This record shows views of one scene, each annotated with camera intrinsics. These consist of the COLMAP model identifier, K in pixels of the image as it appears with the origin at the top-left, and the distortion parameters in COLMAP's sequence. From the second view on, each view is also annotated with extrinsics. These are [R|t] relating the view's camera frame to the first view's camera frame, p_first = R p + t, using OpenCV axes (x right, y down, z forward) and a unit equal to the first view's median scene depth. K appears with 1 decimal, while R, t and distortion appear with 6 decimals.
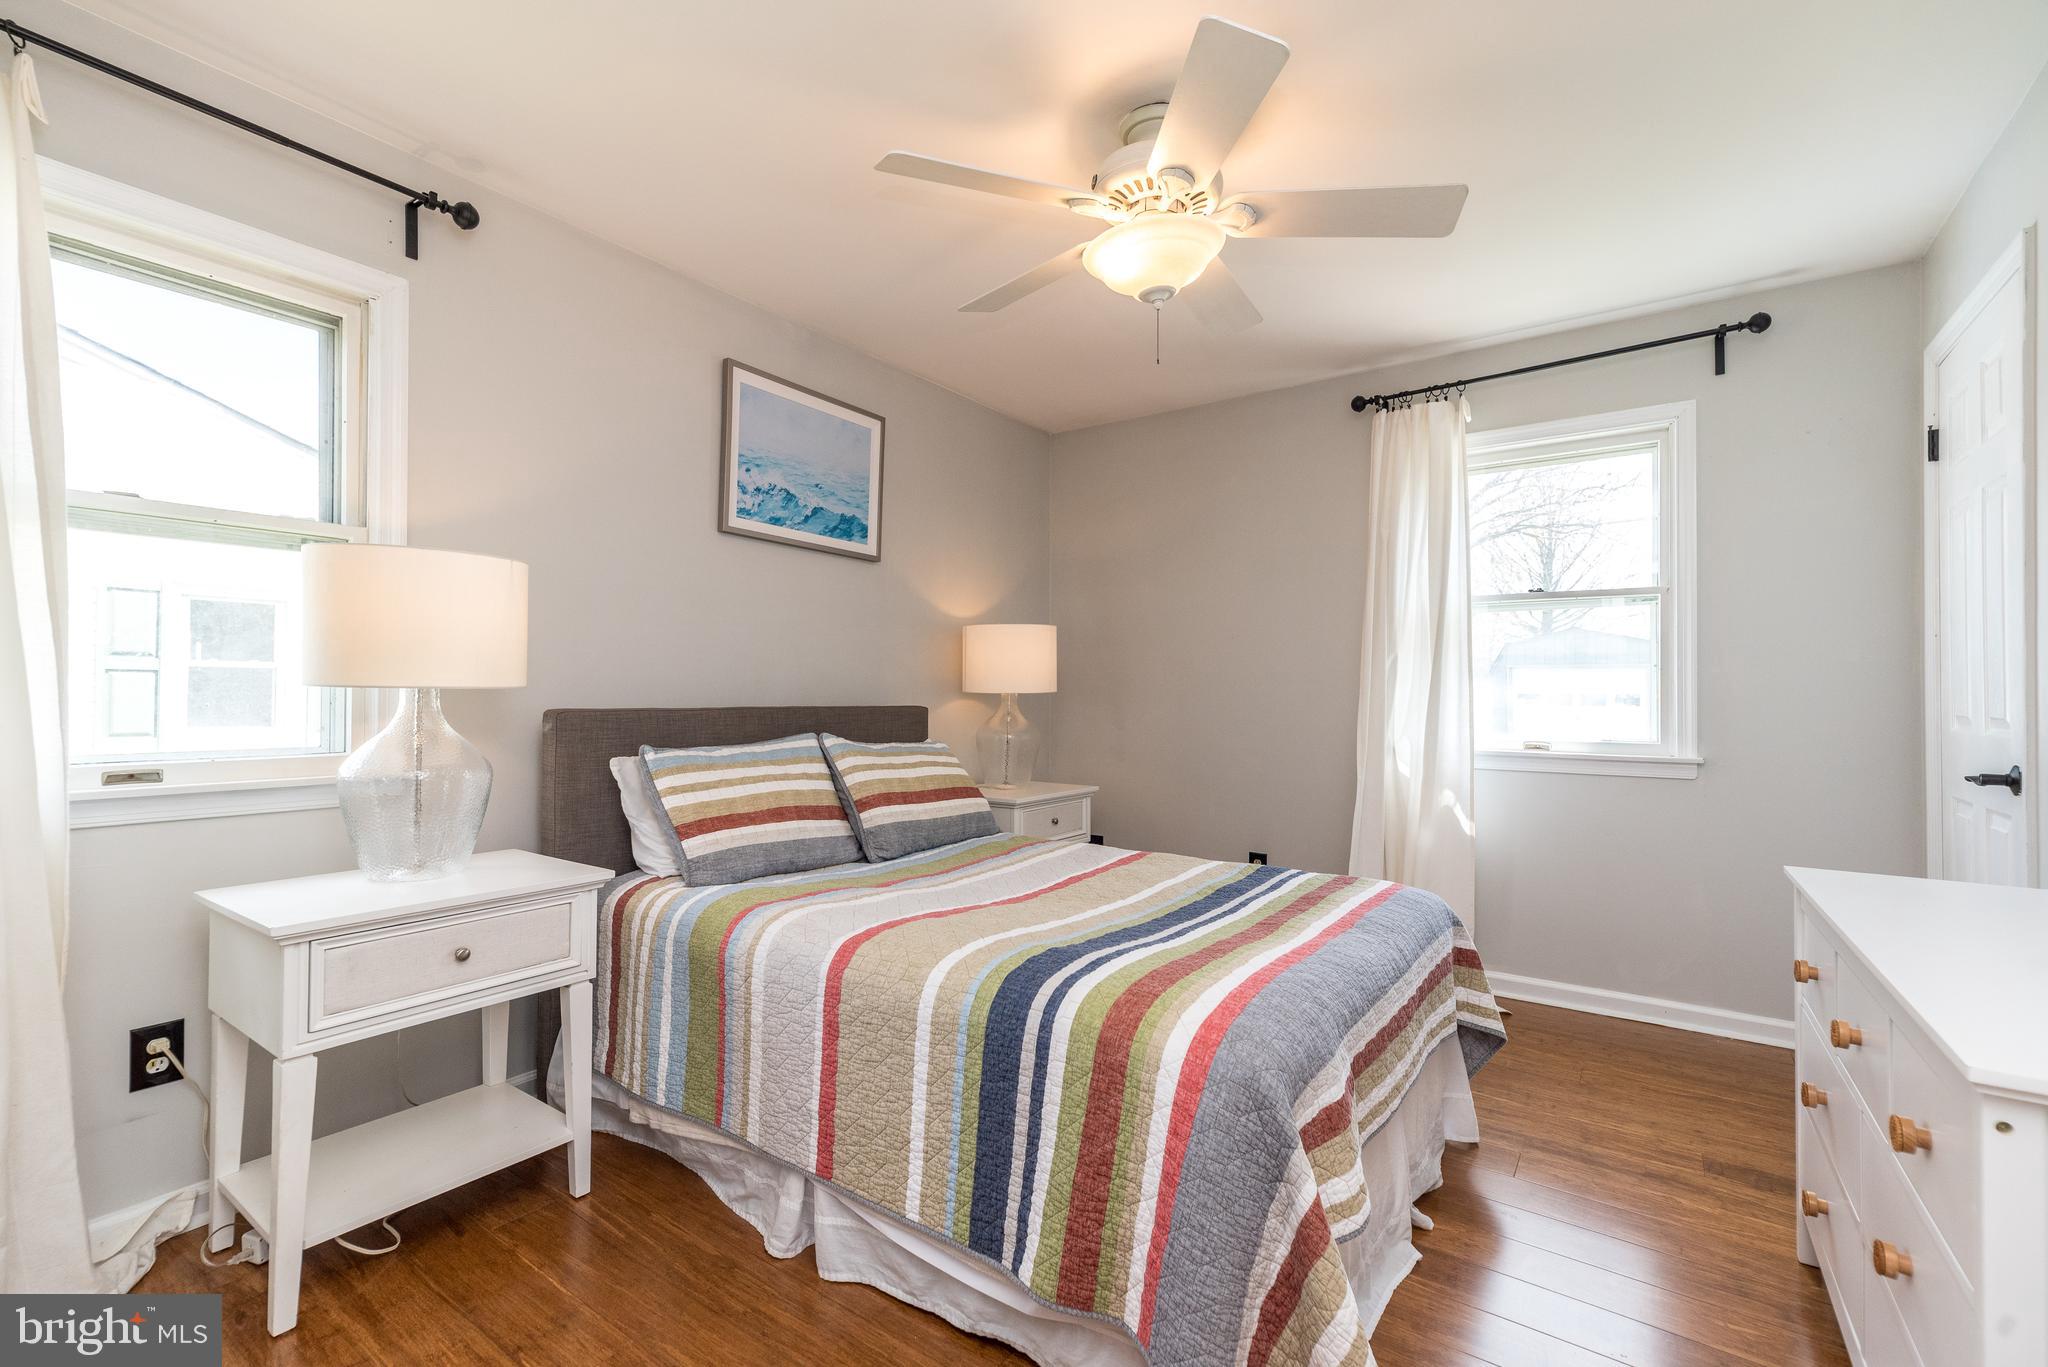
lens RADIAL K [[893.8, 0, 1016.6], [0, 893.8, 688.6], [0, 0, 1]] dist [0.007605, -0.001113]
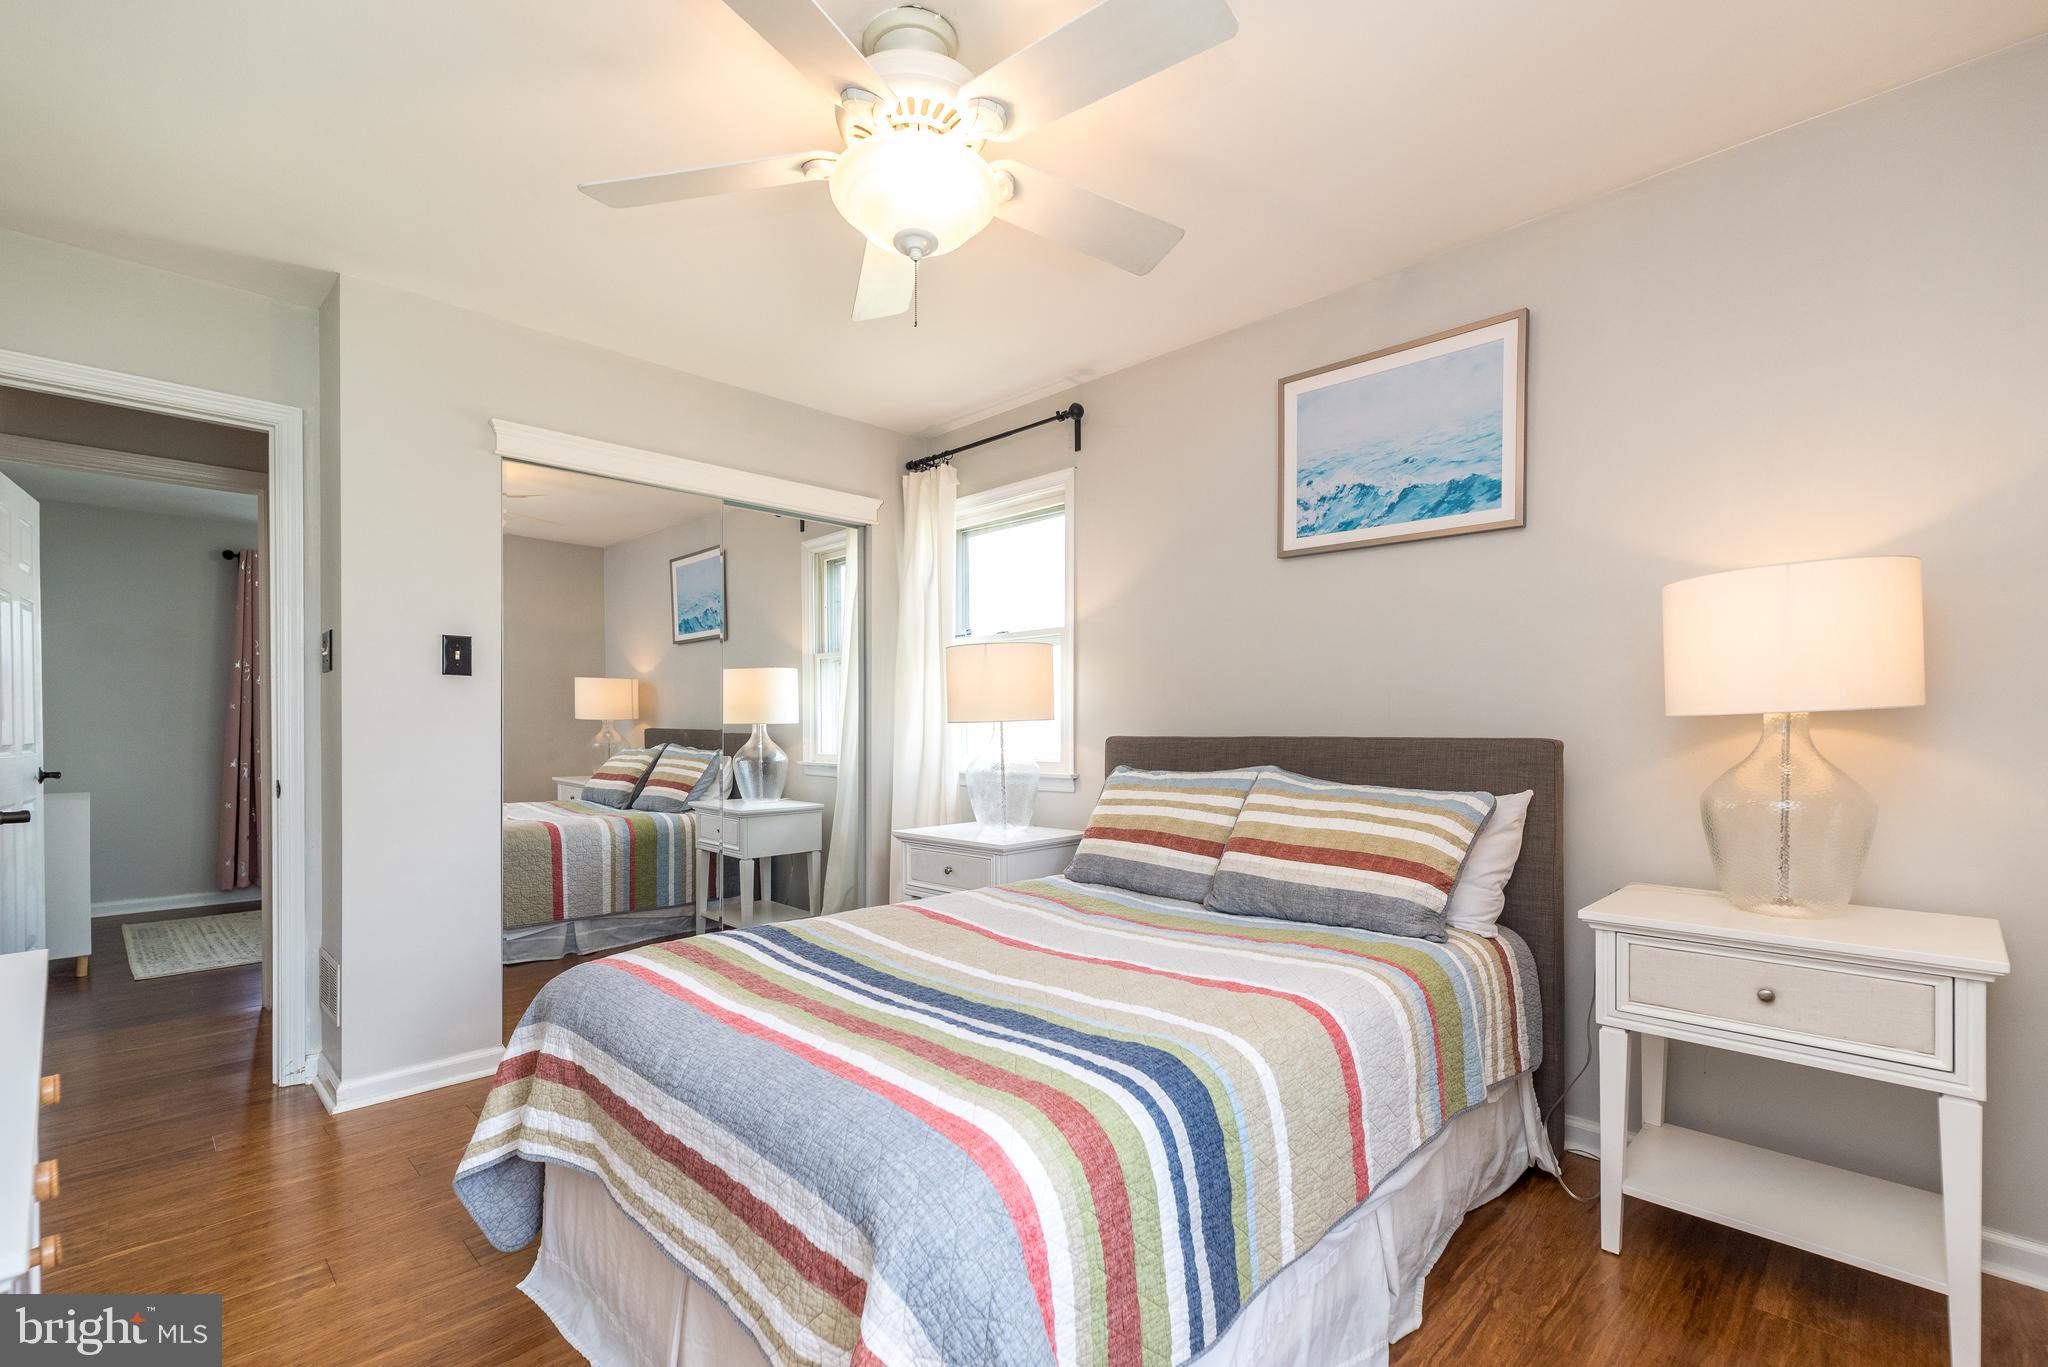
lens RADIAL K [[893.8, 0, 1002.4], [0, 893.8, 722.4], [0, 0, 1]] dist [0.007605, -0.001113]
pose [[-0.166385, -0.013491, -0.985969, 0.663501], [0.006206, 0.999872, -0.014729, 0.016653], [0.986041, -0.008569, -0.166280, 0.829900]]
